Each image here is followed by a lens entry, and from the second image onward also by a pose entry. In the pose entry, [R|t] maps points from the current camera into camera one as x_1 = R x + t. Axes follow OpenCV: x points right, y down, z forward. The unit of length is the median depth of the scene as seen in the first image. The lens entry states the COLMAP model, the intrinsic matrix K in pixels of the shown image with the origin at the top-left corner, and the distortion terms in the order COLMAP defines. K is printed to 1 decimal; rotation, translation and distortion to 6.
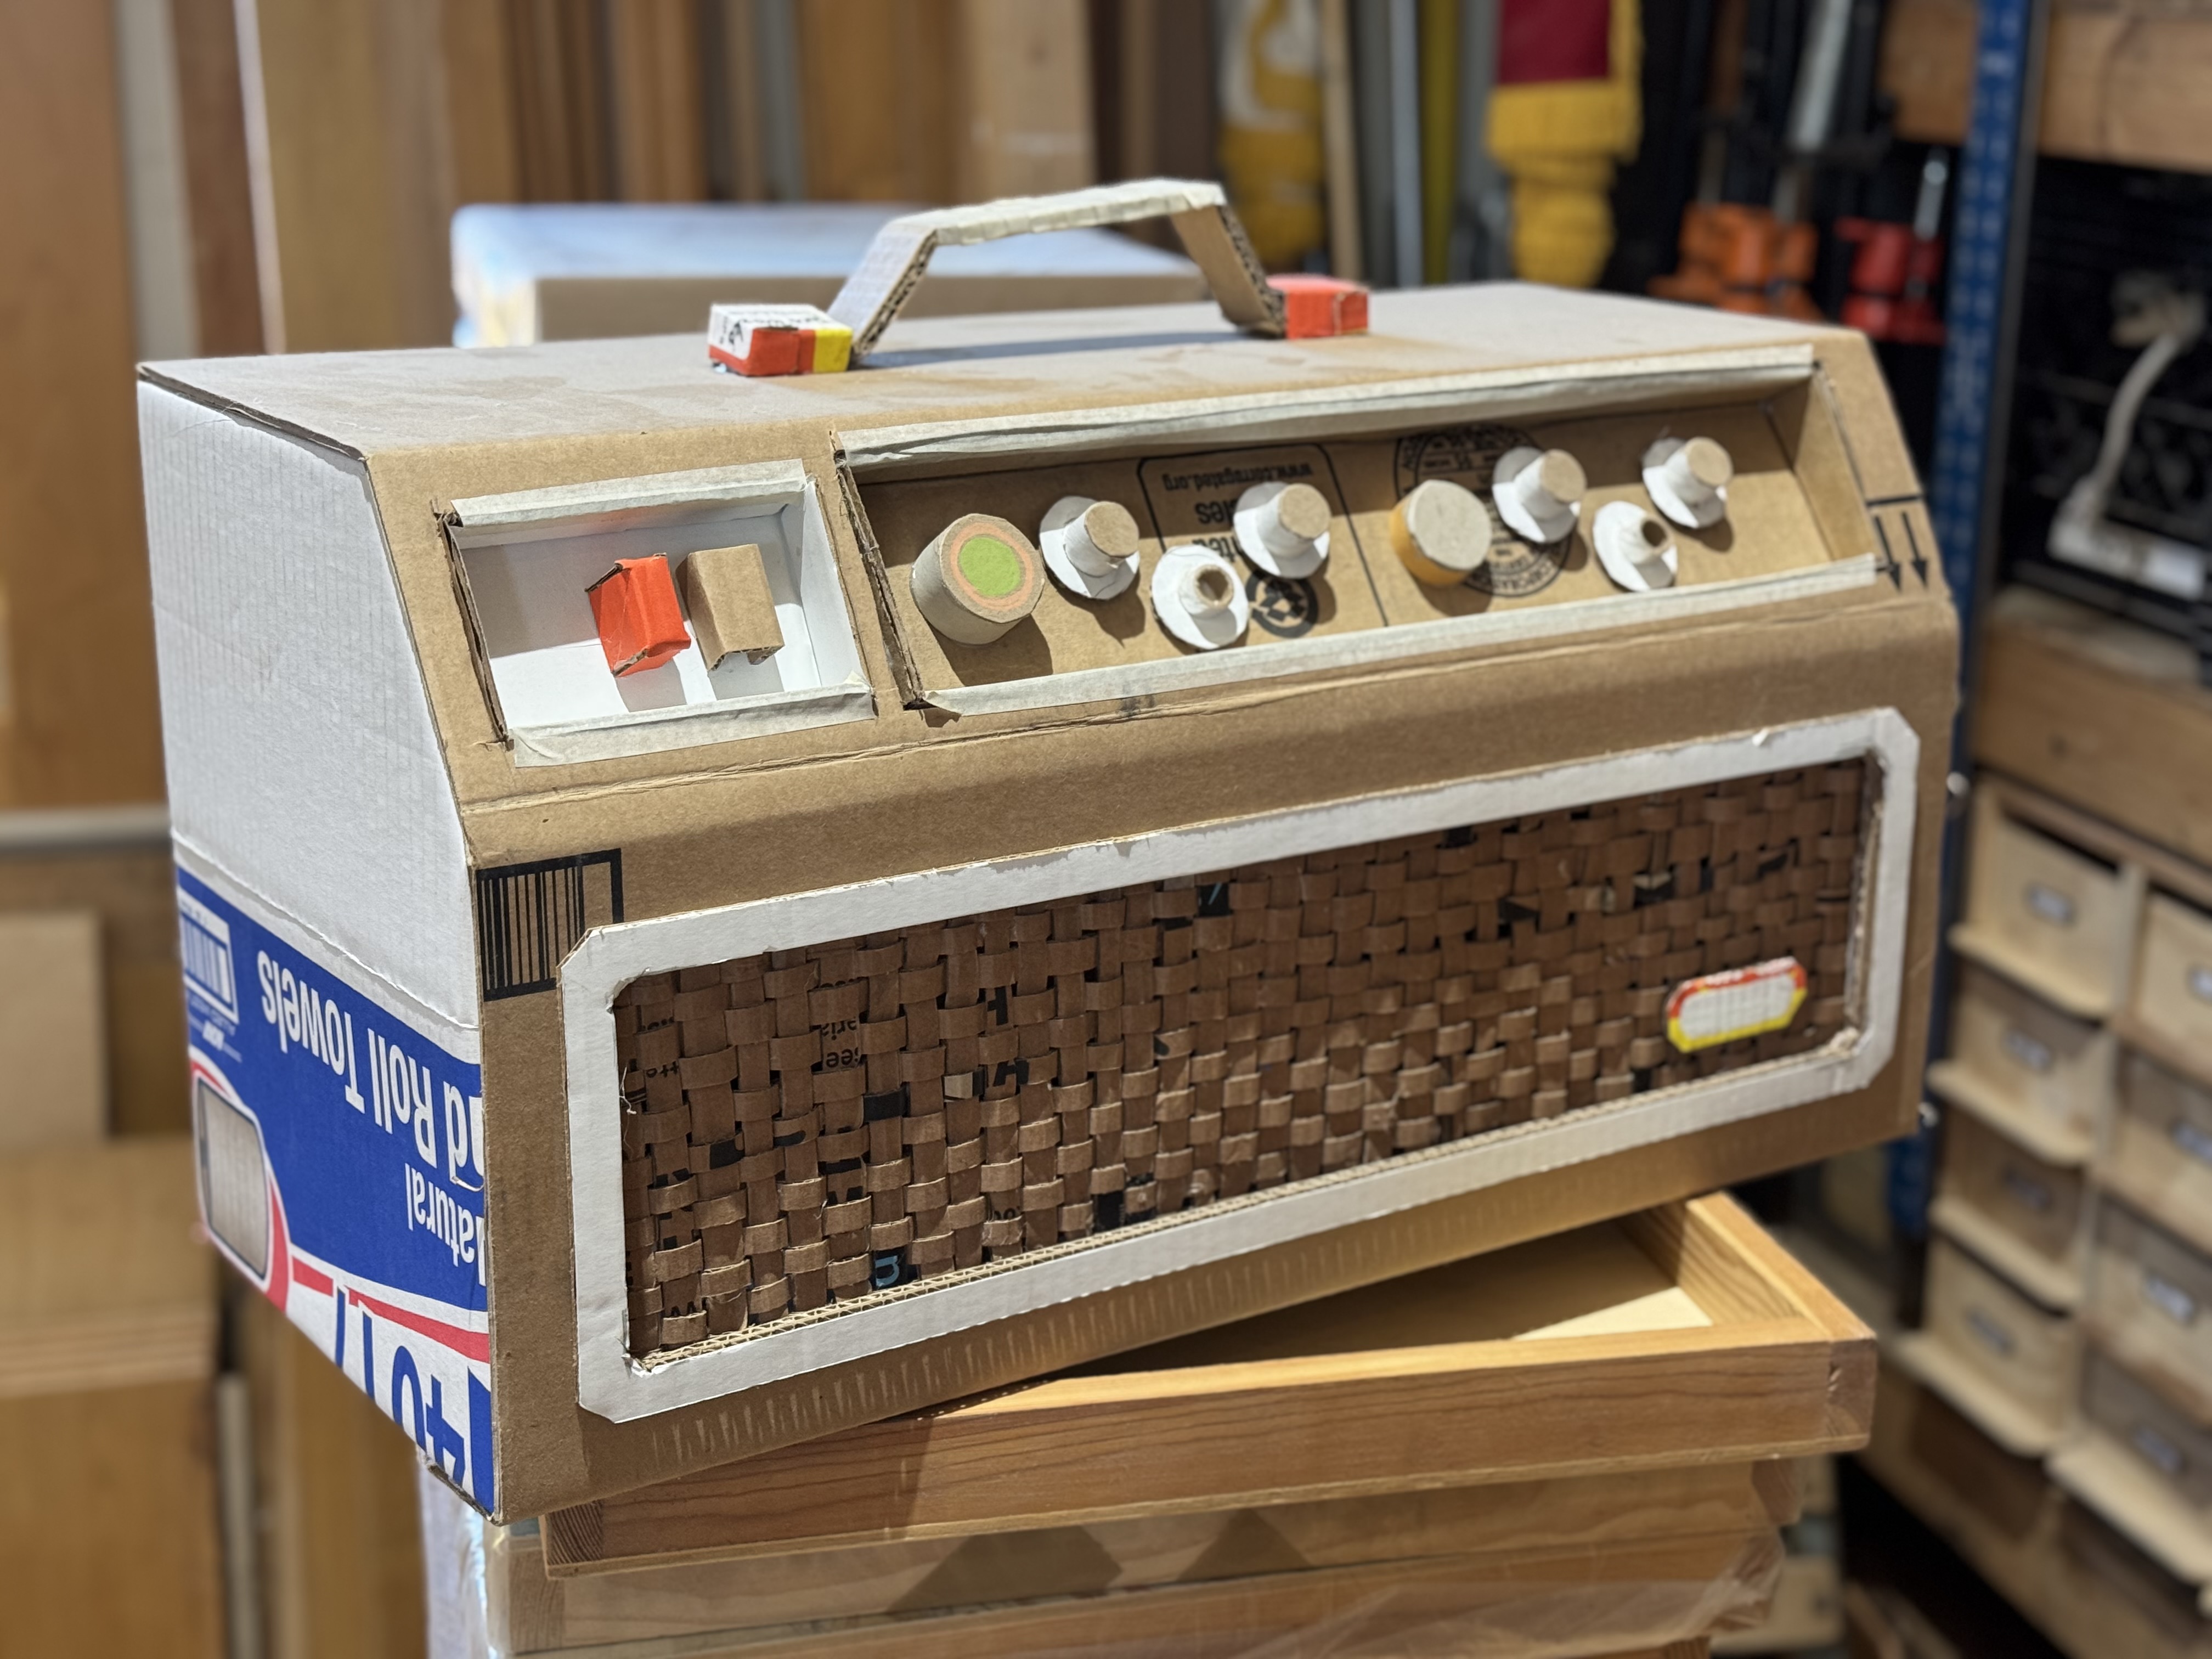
lens RADIAL K [[3119.3, 0, 1122.3], [0, 3119.3, 837.9], [0, 0, 1]] dist [0.101796, 0.000000]
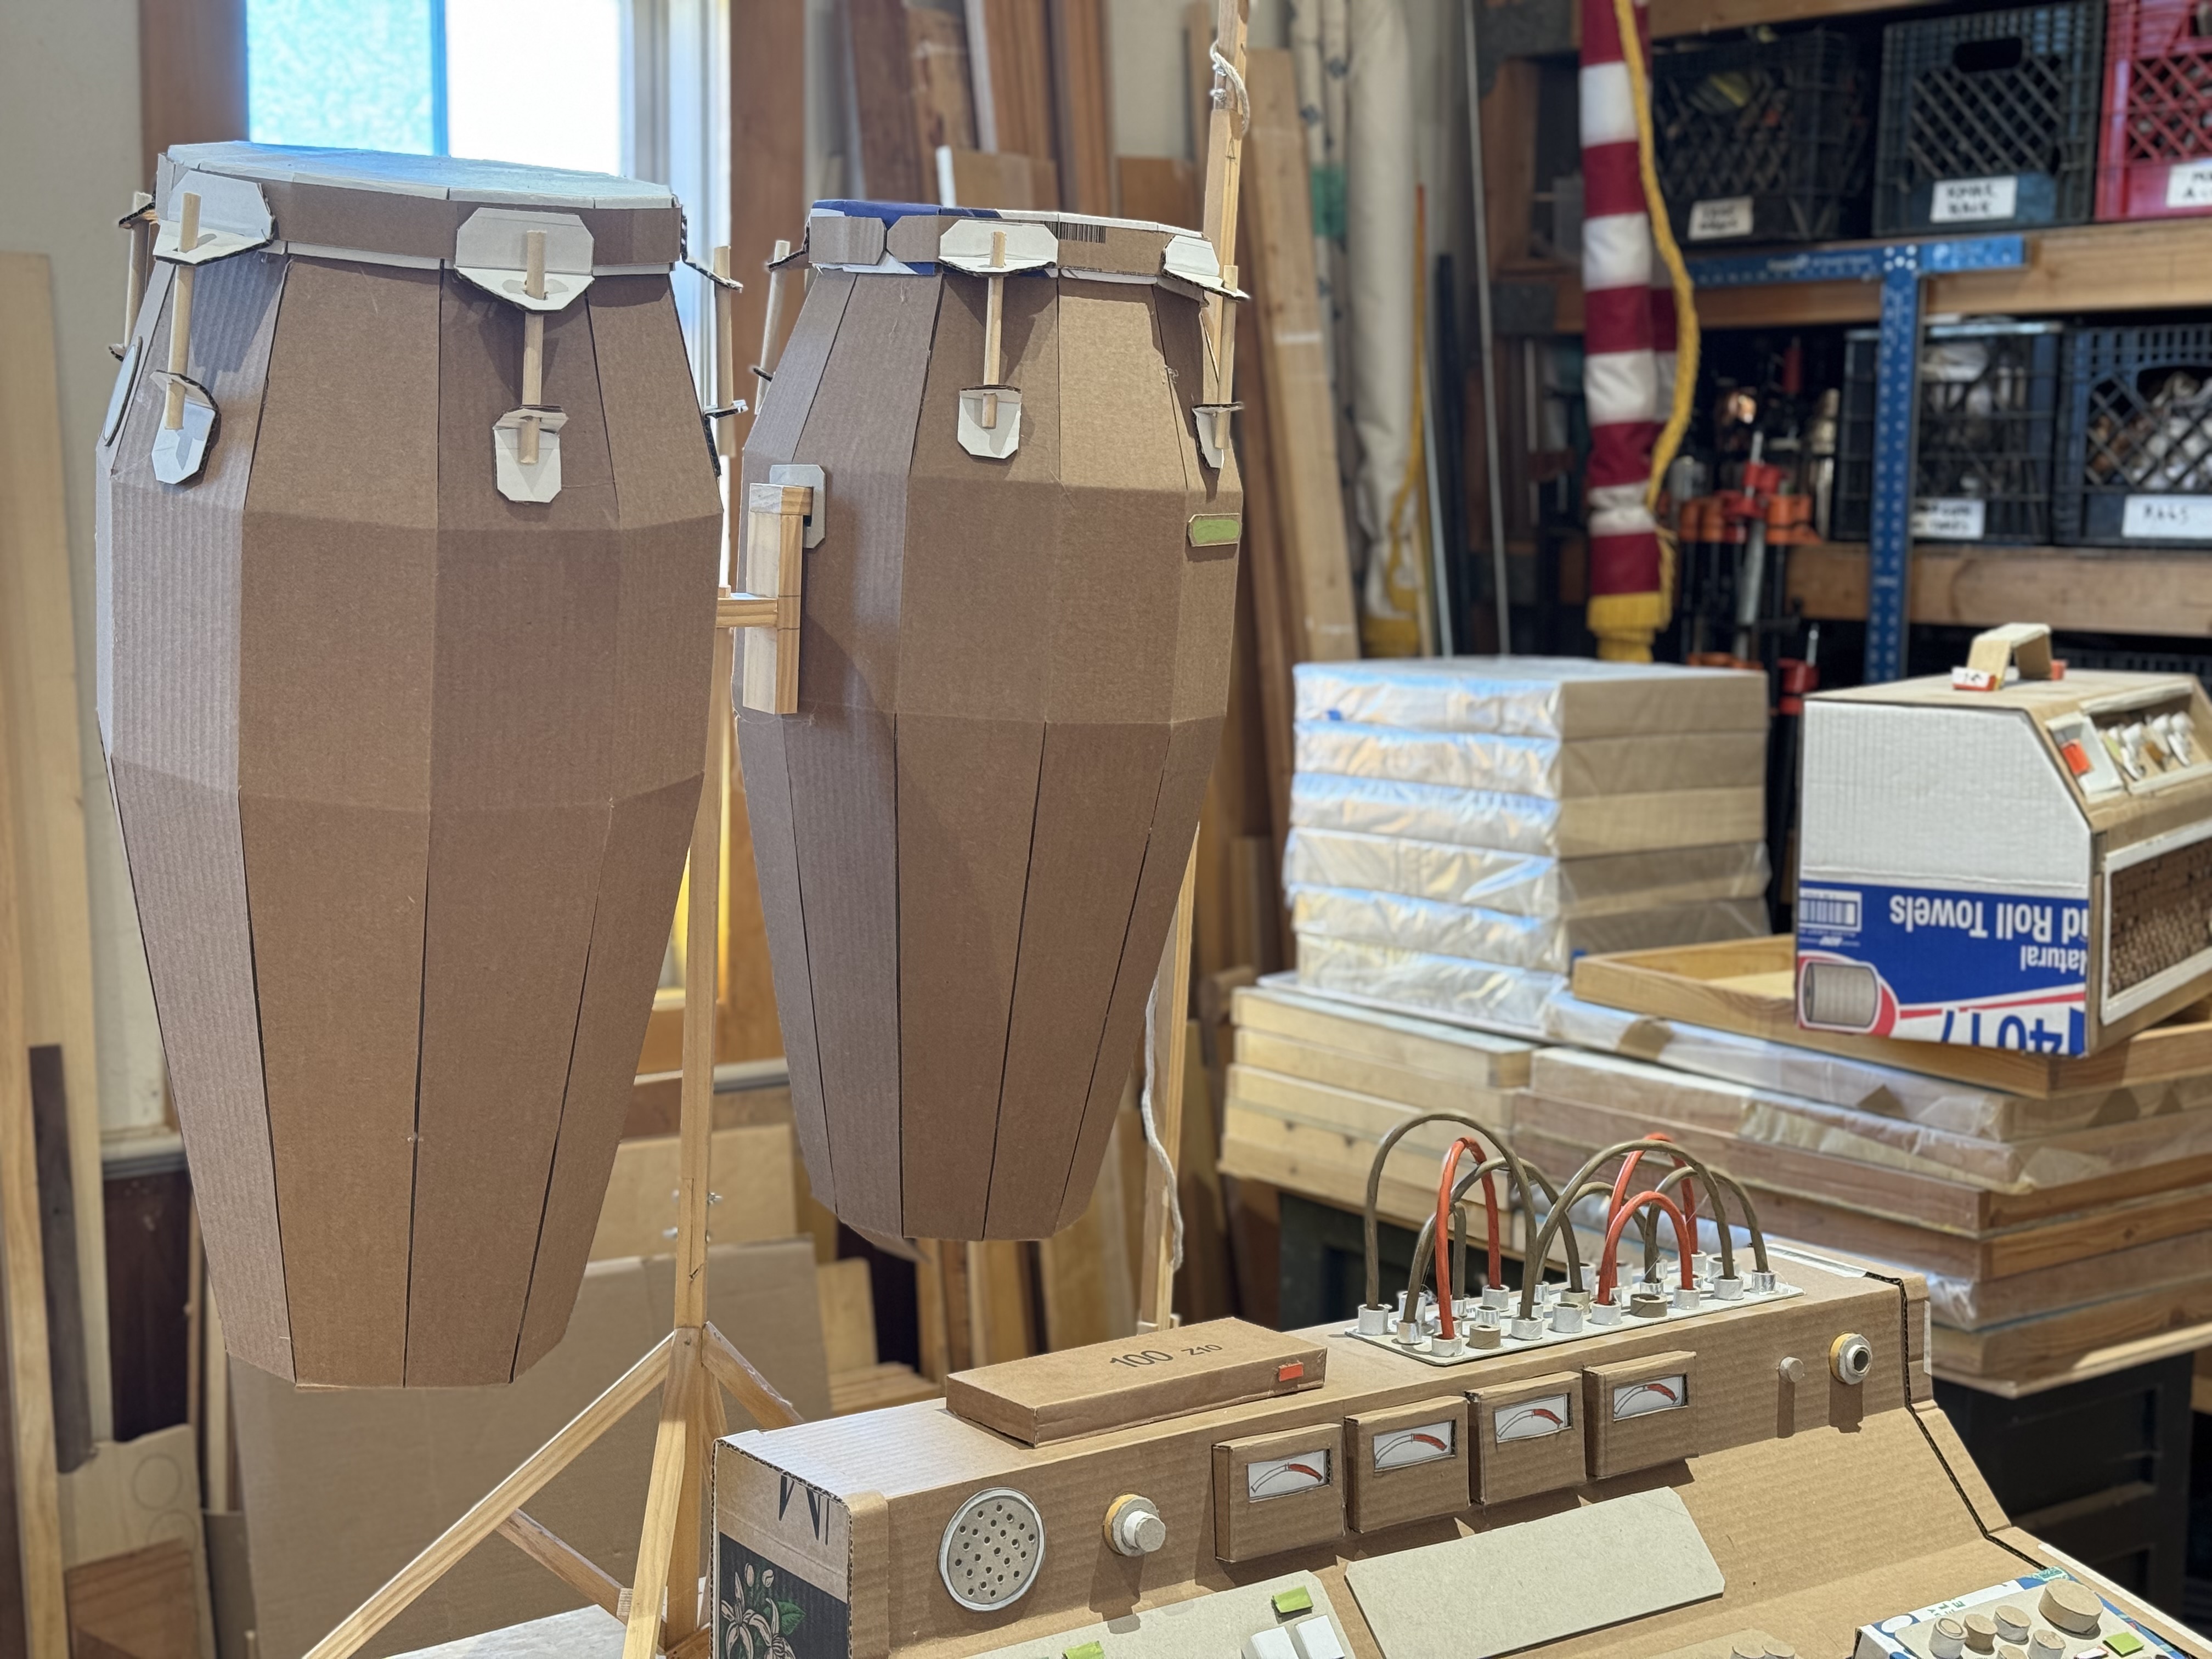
lens RADIAL K [[3119.3, 0, 1099.6], [0, 3119.3, 819.4], [0, 0, 1]] dist [0.101796, 0.000000]
pose [[0.911834, -0.042945, 0.408307, -2.162464], [0.109509, 0.983924, -0.141069, 0.299678], [-0.395685, 0.173345, 0.901878, -1.316364]]
